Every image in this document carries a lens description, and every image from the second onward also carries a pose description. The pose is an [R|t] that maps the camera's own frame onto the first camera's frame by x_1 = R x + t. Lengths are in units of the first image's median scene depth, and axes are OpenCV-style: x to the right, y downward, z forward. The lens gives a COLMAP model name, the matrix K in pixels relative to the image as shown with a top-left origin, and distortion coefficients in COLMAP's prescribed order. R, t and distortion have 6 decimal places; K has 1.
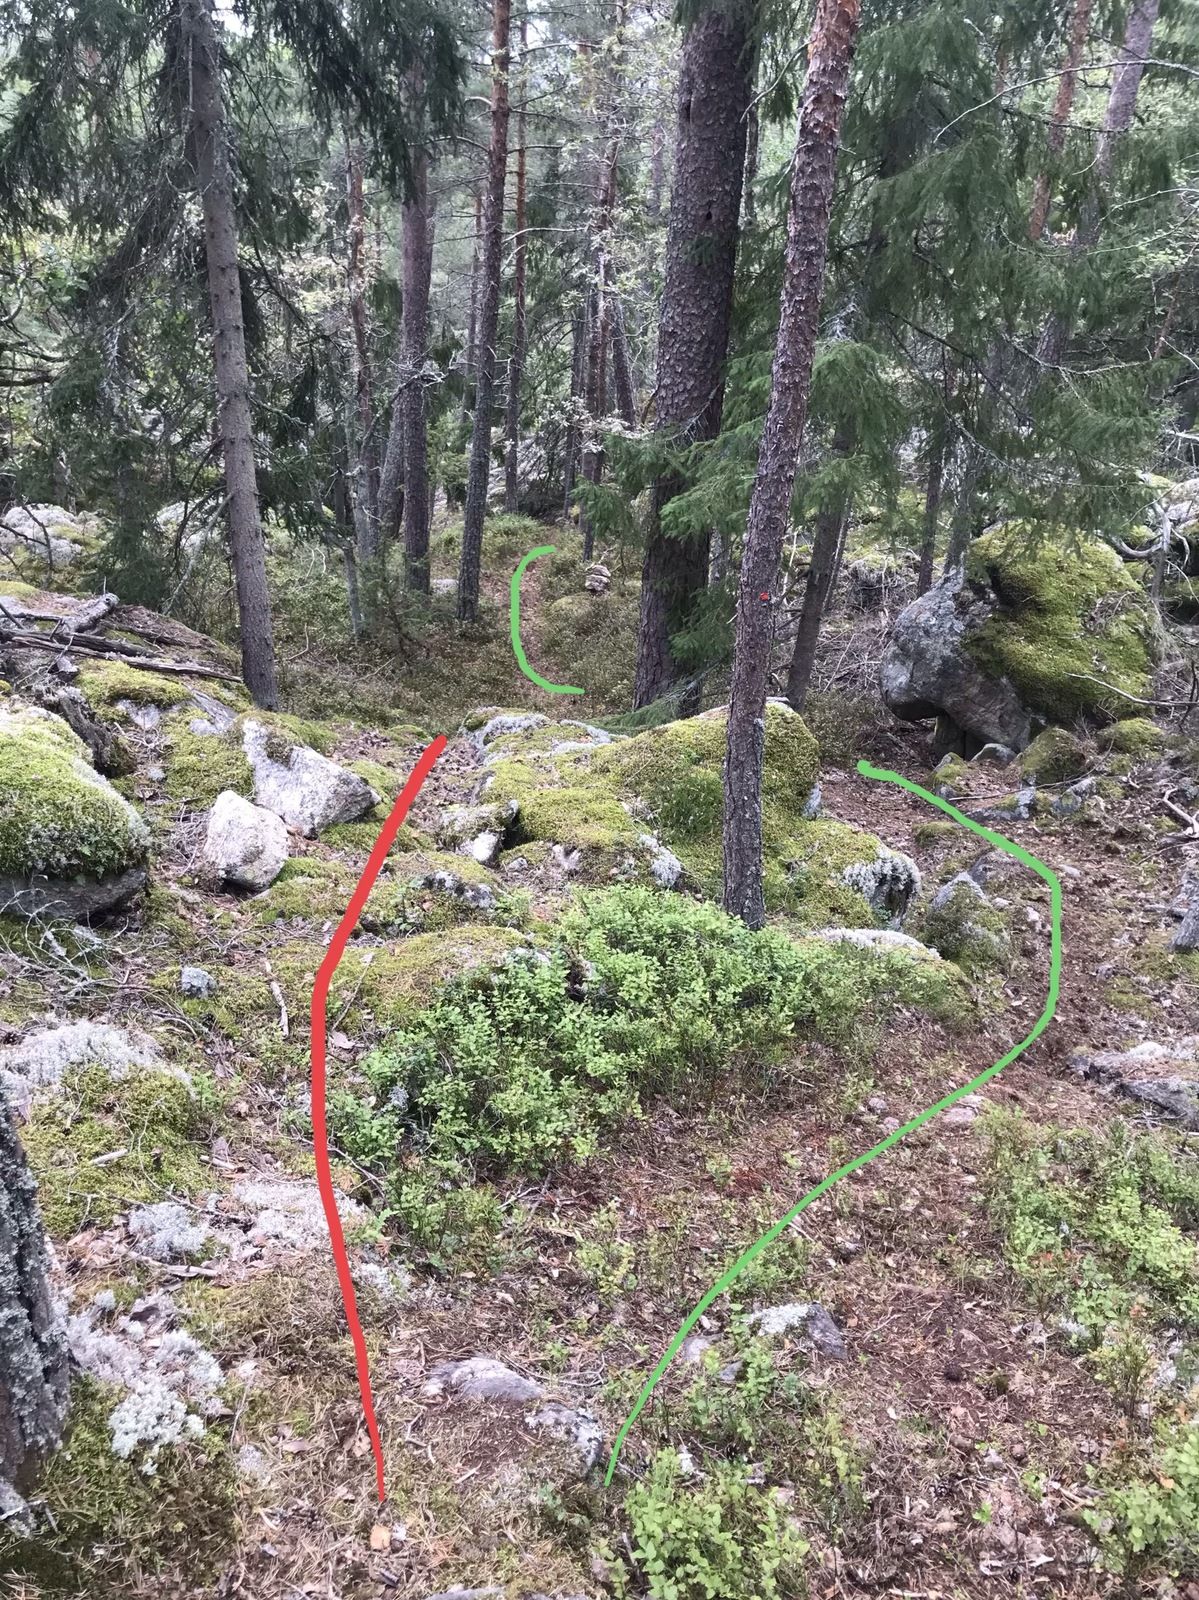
lens RADIAL K [[1301.5, 0, 595.5], [0, 1301.5, 800.5], [0, 0, 1]] dist [0.013540, 0.001174]
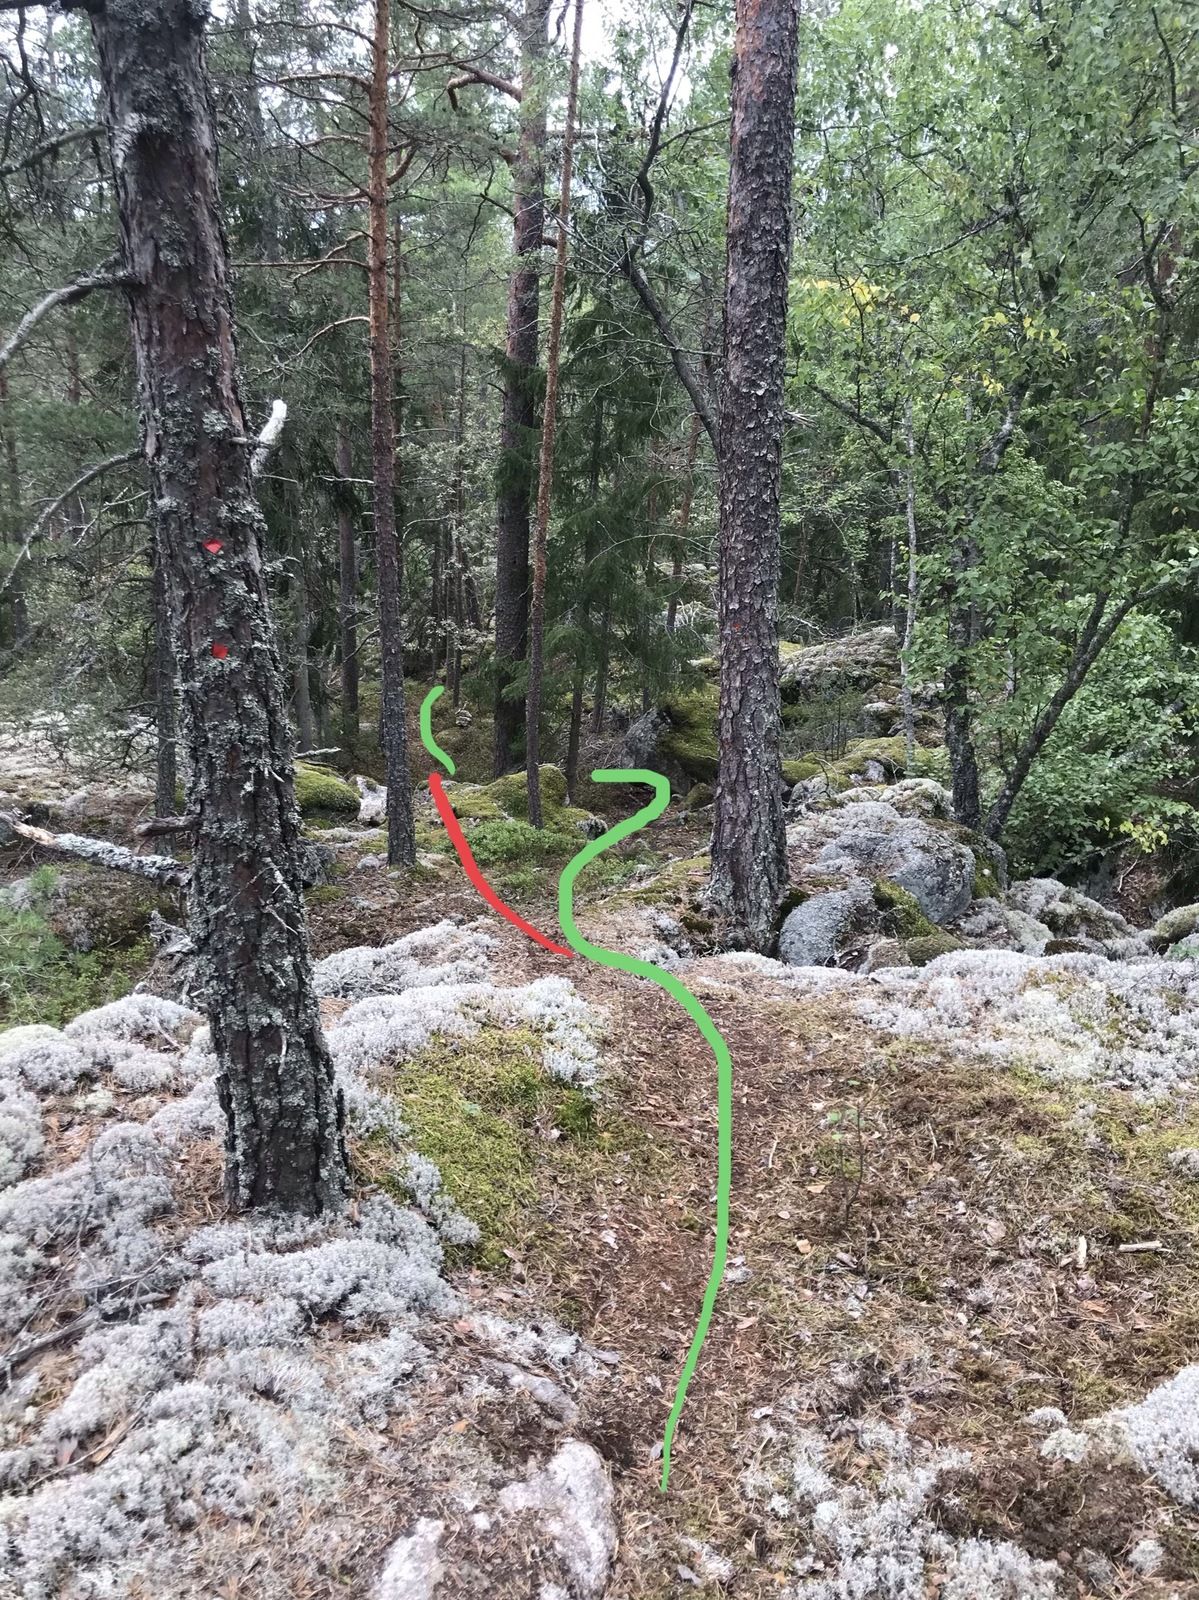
lens RADIAL K [[1301.5, 0, 600.6], [0, 1301.5, 801.0], [0, 0, 1]] dist [0.013540, 0.001174]
pose [[0.991246, -0.051279, 0.121667, -0.063862], [0.063113, 0.993427, -0.095497, 0.197131], [-0.115970, 0.102339, 0.987966, -1.238799]]
